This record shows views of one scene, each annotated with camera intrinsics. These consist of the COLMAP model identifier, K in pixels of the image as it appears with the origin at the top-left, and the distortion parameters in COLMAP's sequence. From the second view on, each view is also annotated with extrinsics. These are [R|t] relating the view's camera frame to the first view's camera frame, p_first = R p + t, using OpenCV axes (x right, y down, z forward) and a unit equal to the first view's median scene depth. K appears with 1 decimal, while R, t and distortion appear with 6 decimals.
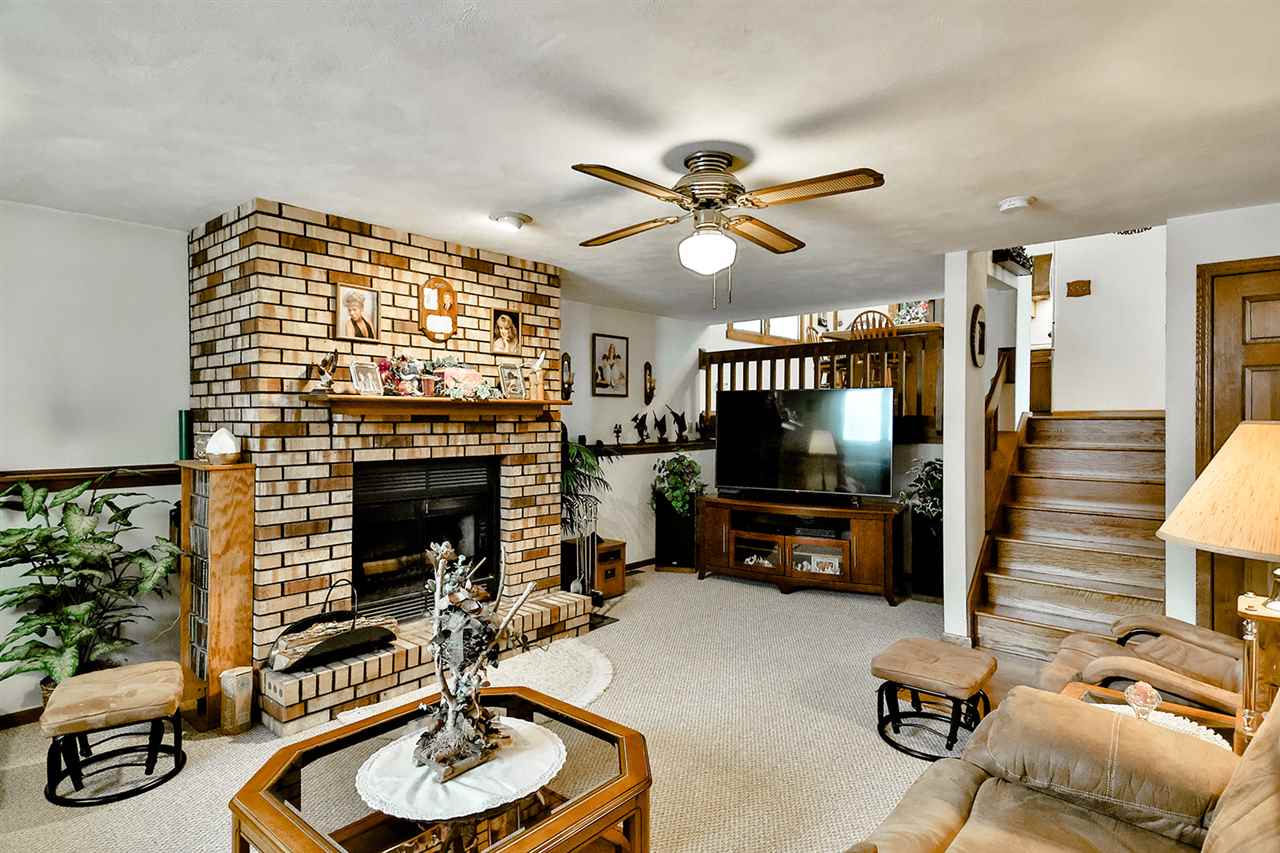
lens RADIAL K [[695.2, 0, 627.0], [0, 695.2, 420.9], [0, 0, 1]] dist [0.000753, -0.001074]
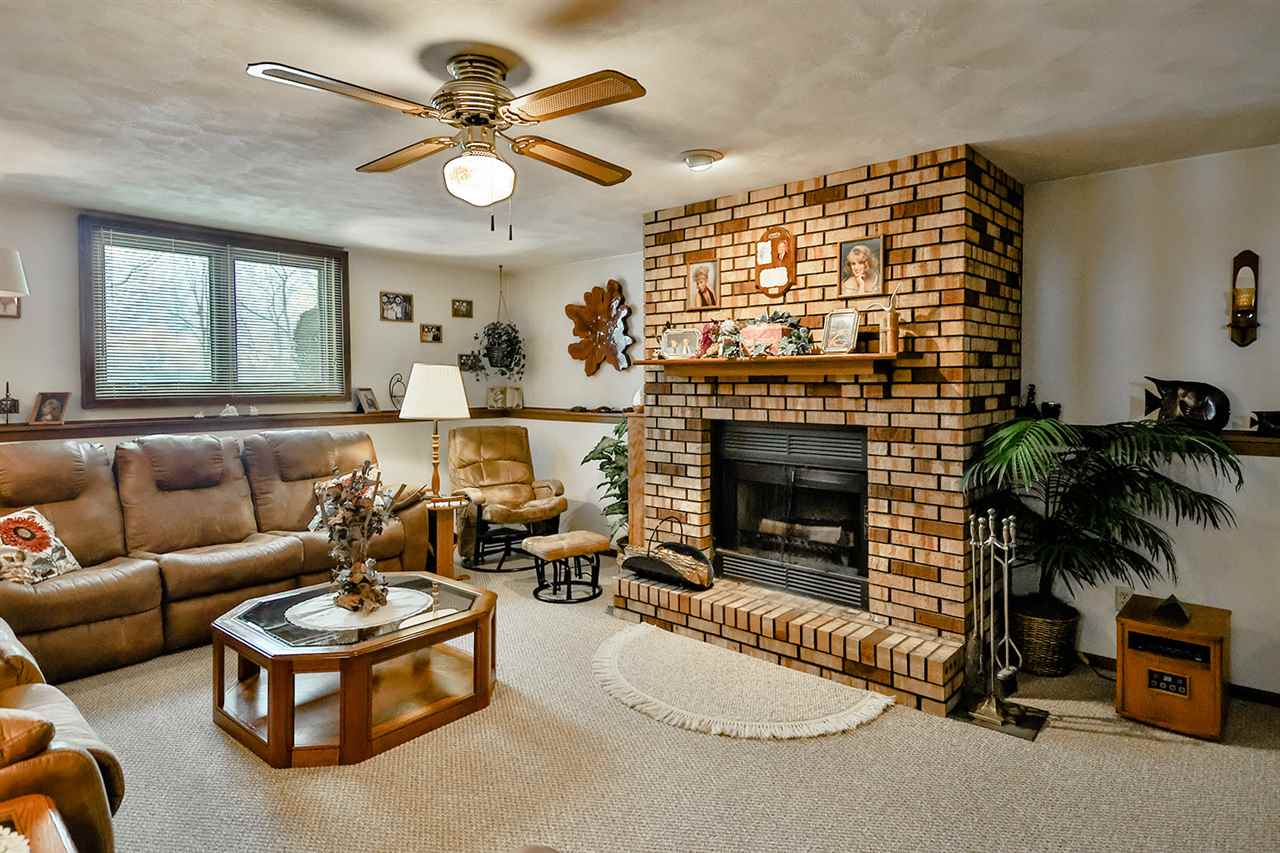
lens RADIAL K [[696.9, 0, 639.6], [0, 696.9, 392.6], [0, 0, 1]] dist [0.035897, -0.001340]
pose [[-0.014830, 0.014979, -0.999778, 0.660496], [-0.002143, 0.999885, 0.015013, 0.000619], [0.999888, 0.002365, -0.014796, 0.828114]]
